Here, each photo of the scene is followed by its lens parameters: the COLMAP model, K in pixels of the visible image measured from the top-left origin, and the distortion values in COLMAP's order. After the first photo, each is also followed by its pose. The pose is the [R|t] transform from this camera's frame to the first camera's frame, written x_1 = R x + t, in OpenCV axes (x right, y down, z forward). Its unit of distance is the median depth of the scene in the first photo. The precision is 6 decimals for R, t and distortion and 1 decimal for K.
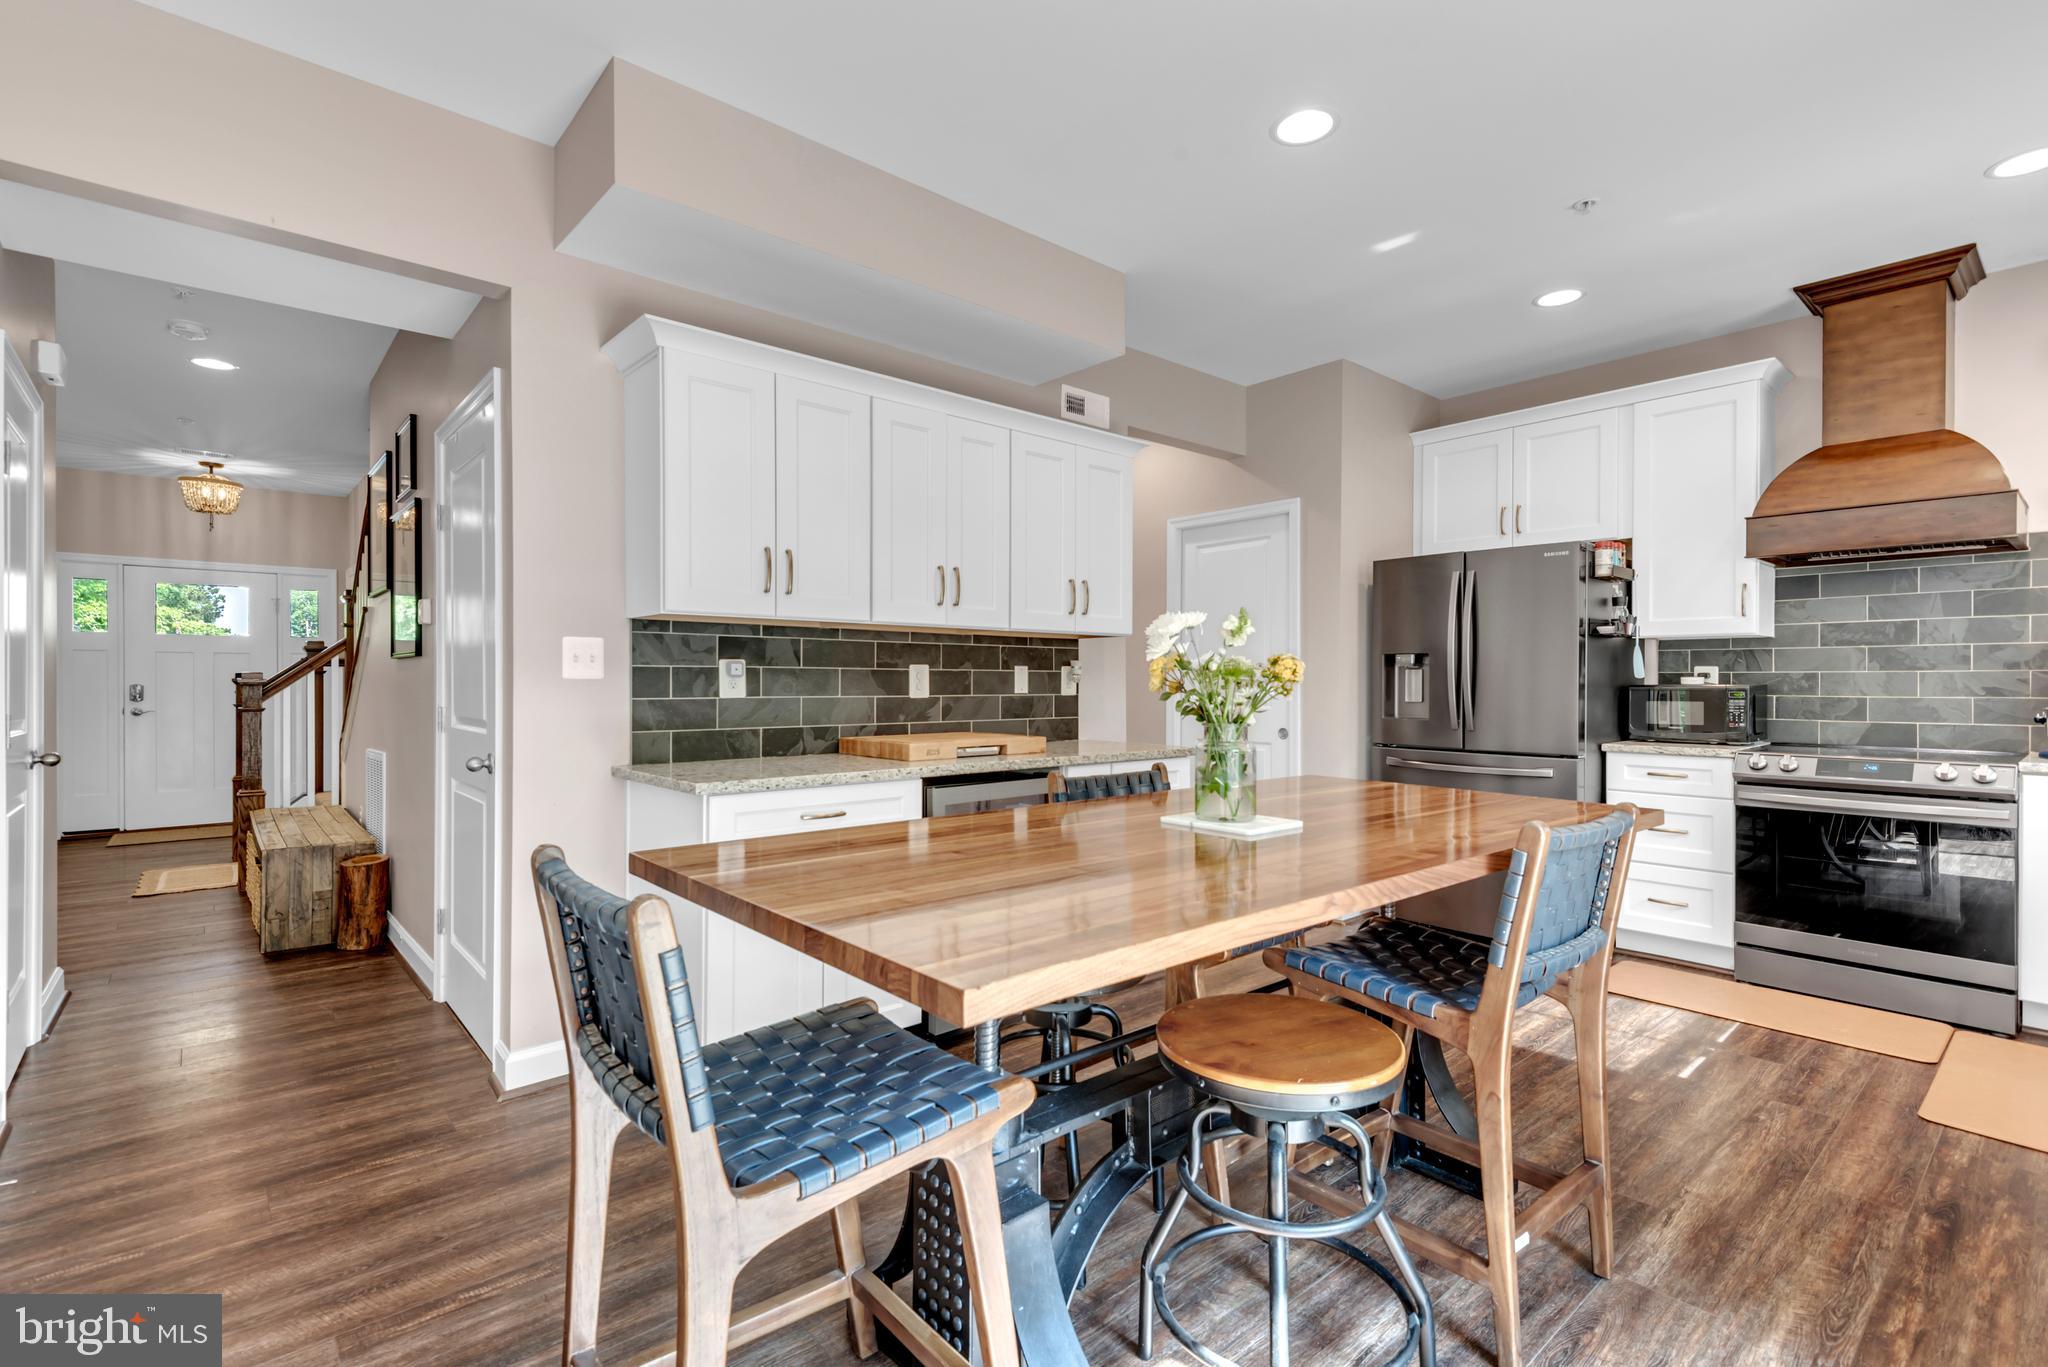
lens RADIAL K [[935.7, 0, 1021.8], [0, 935.7, 687.0], [0, 0, 1]] dist [0.025405, -0.009851]
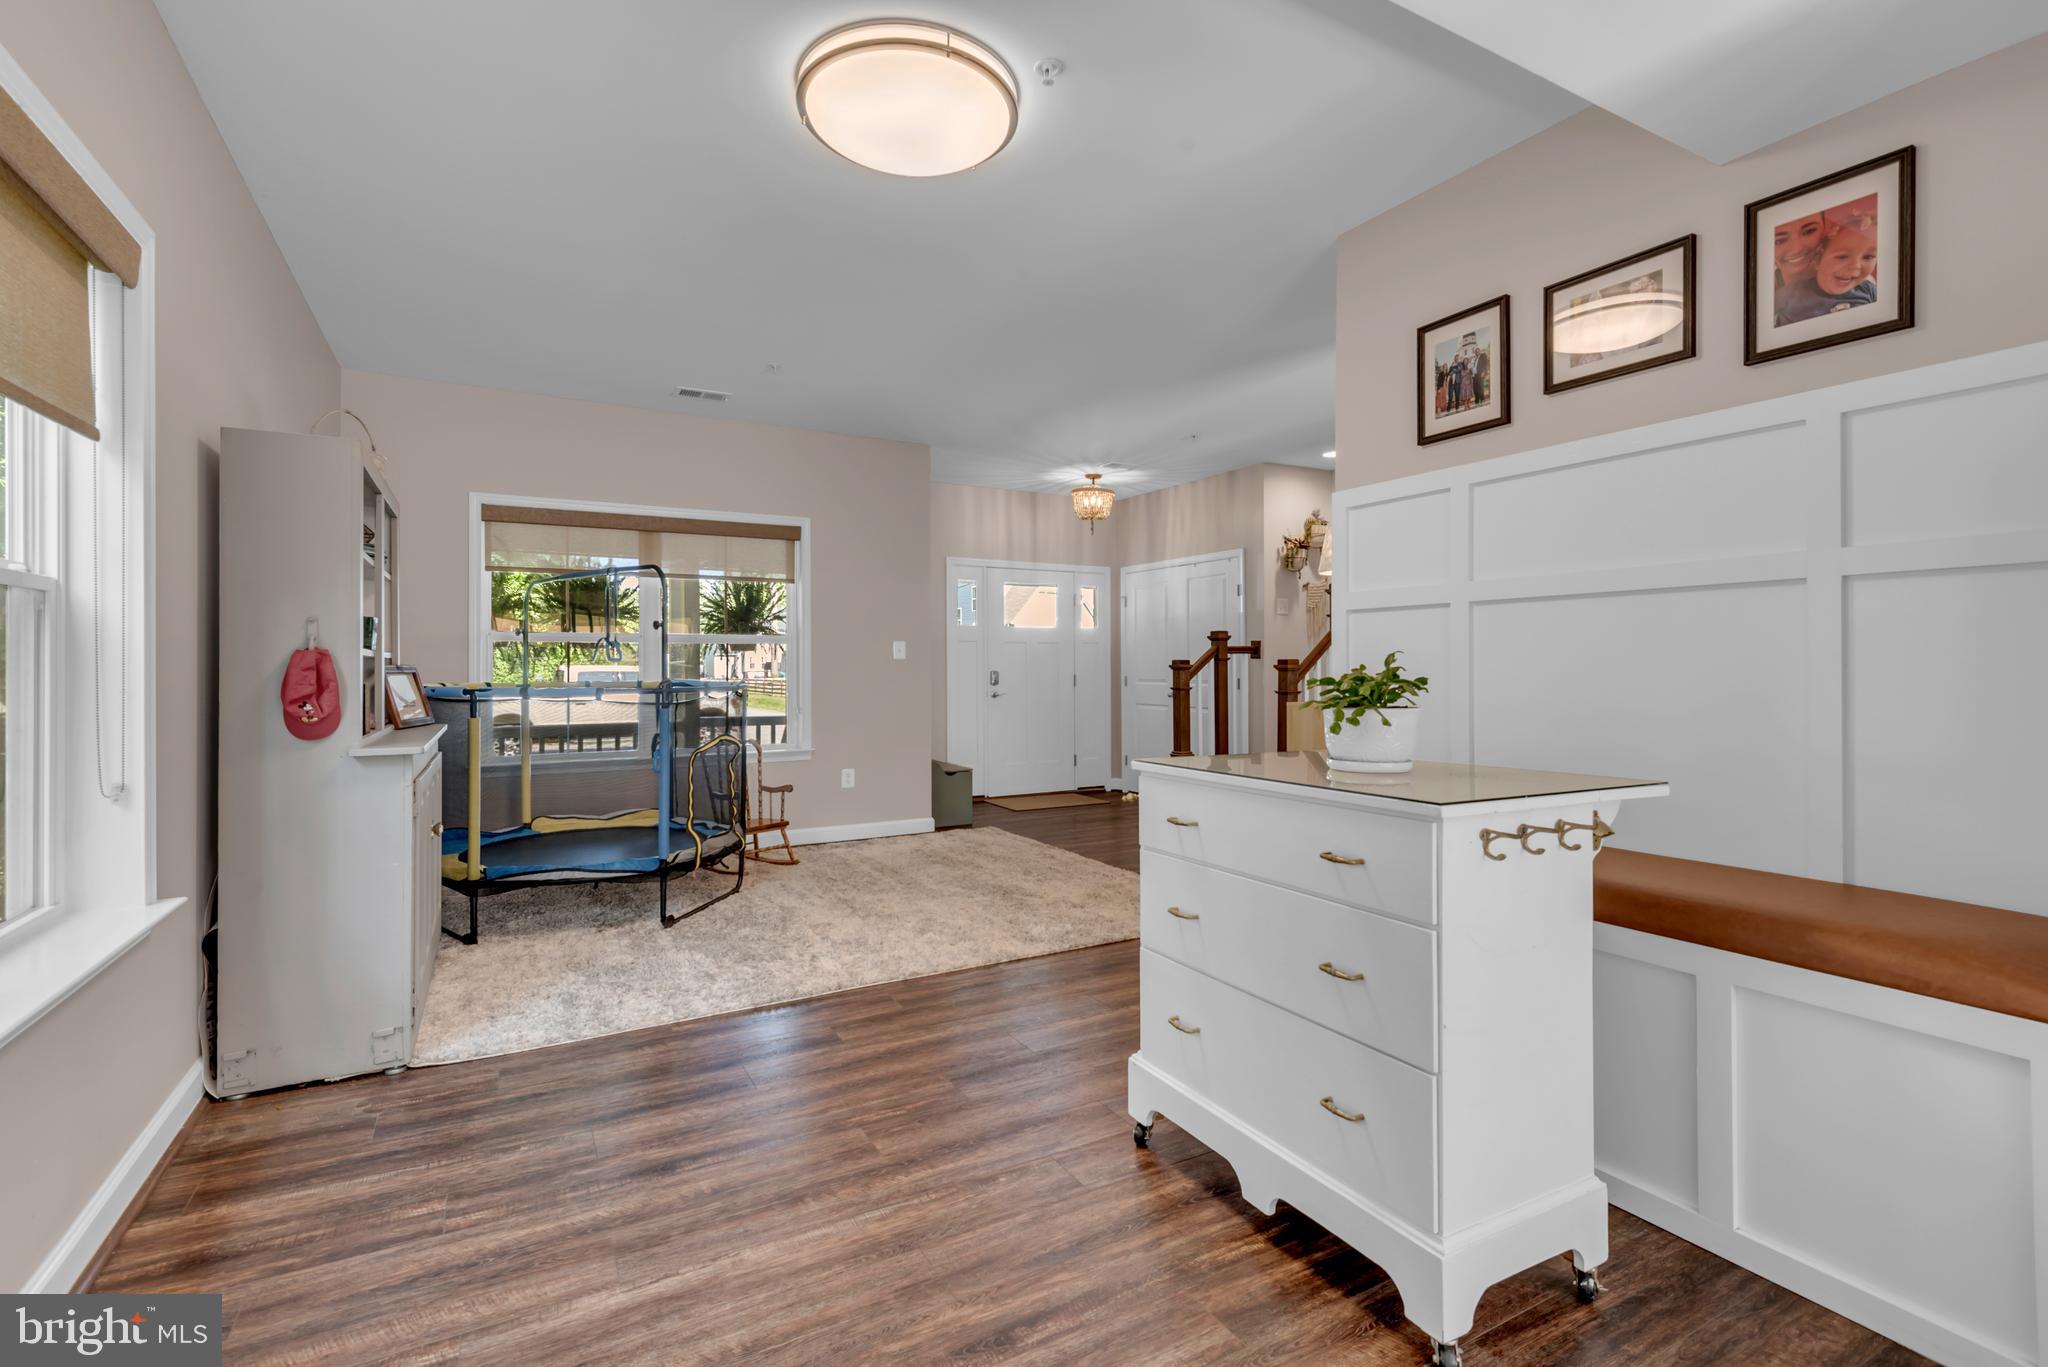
lens RADIAL K [[935.7, 0, 1039.6], [0, 935.7, 655.9], [0, 0, 1]] dist [0.025405, -0.009851]
pose [[0.982470, -0.006597, -0.186306, -1.236980], [0.002770, 0.999780, -0.020795, 0.005367], [0.186402, 0.019914, 0.982272, -0.186472]]
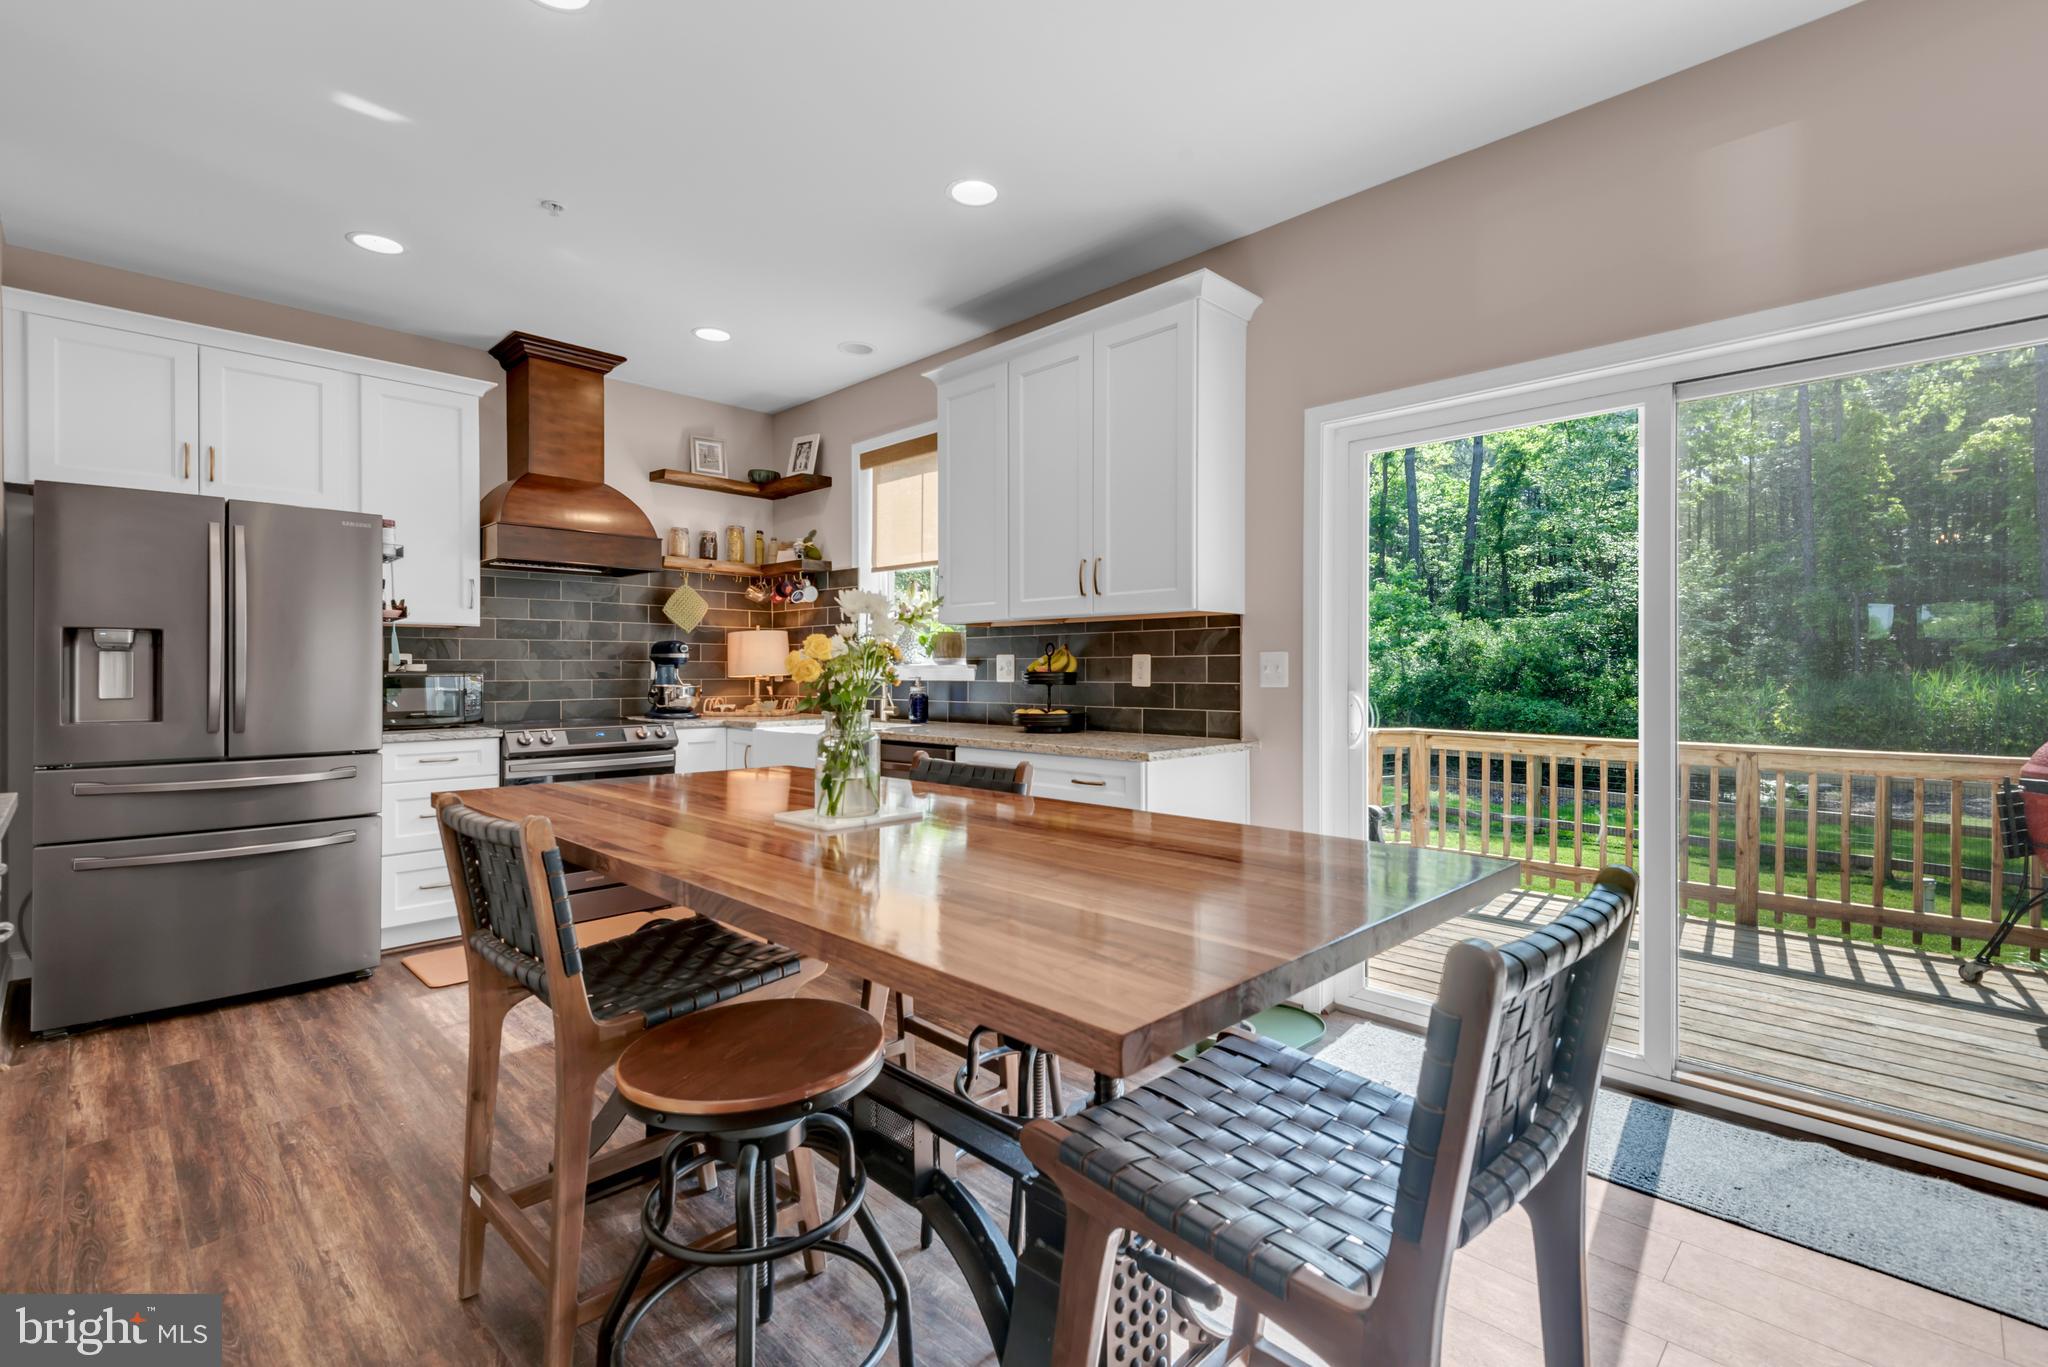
lens RADIAL K [[935.7, 0, 1014.1], [0, 935.7, 668.9], [0, 0, 1]] dist [0.025405, -0.009851]
pose [[-0.062936, -0.001380, 0.998017, -0.375133], [0.008498, 0.999962, 0.001919, -0.002059], [-0.997981, 0.008602, -0.062922, 0.452640]]
